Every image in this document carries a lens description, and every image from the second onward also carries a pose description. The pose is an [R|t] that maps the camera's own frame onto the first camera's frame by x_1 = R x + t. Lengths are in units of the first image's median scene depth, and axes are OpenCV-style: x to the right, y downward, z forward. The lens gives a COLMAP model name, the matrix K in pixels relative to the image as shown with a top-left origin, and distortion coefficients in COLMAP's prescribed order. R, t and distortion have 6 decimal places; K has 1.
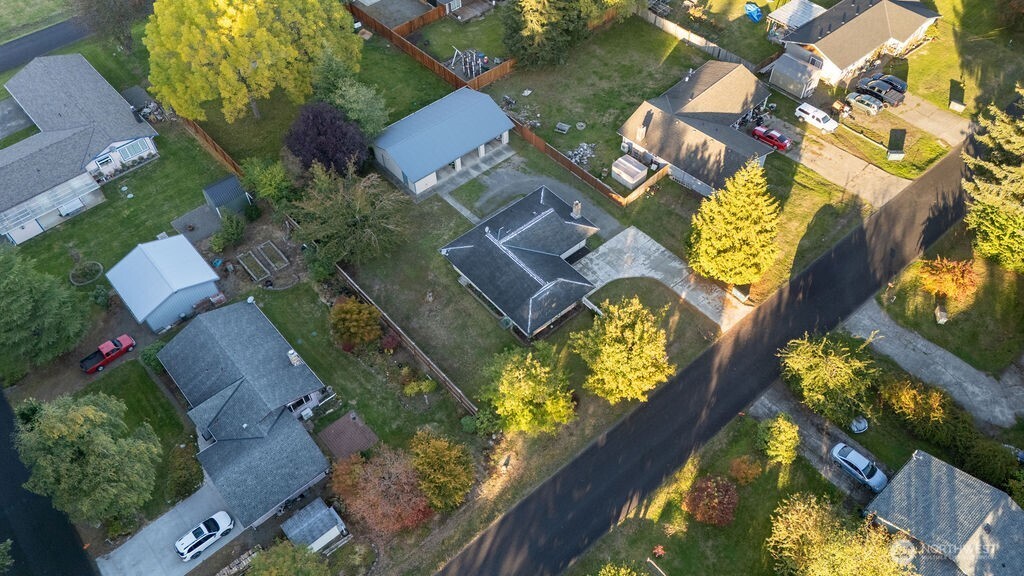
lens RADIAL K [[728.8, 0, 509.9], [0, 728.8, 270.8], [0, 0, 1]] dist [0.053214, -0.001431]
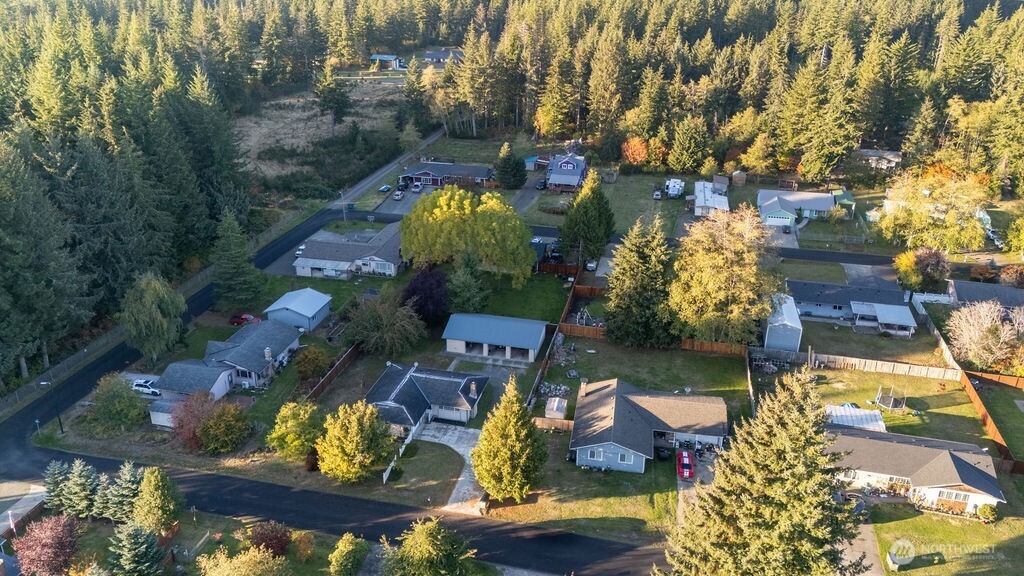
lens RADIAL K [[728.8, 0, 509.9], [0, 728.8, 270.8], [0, 0, 1]] dist [0.053214, -0.001431]
pose [[0.617801, 0.349701, -0.704294, 0.853287], [-0.632294, 0.753394, -0.180563, -0.047668], [0.467468, 0.556873, 0.686562, 0.043197]]
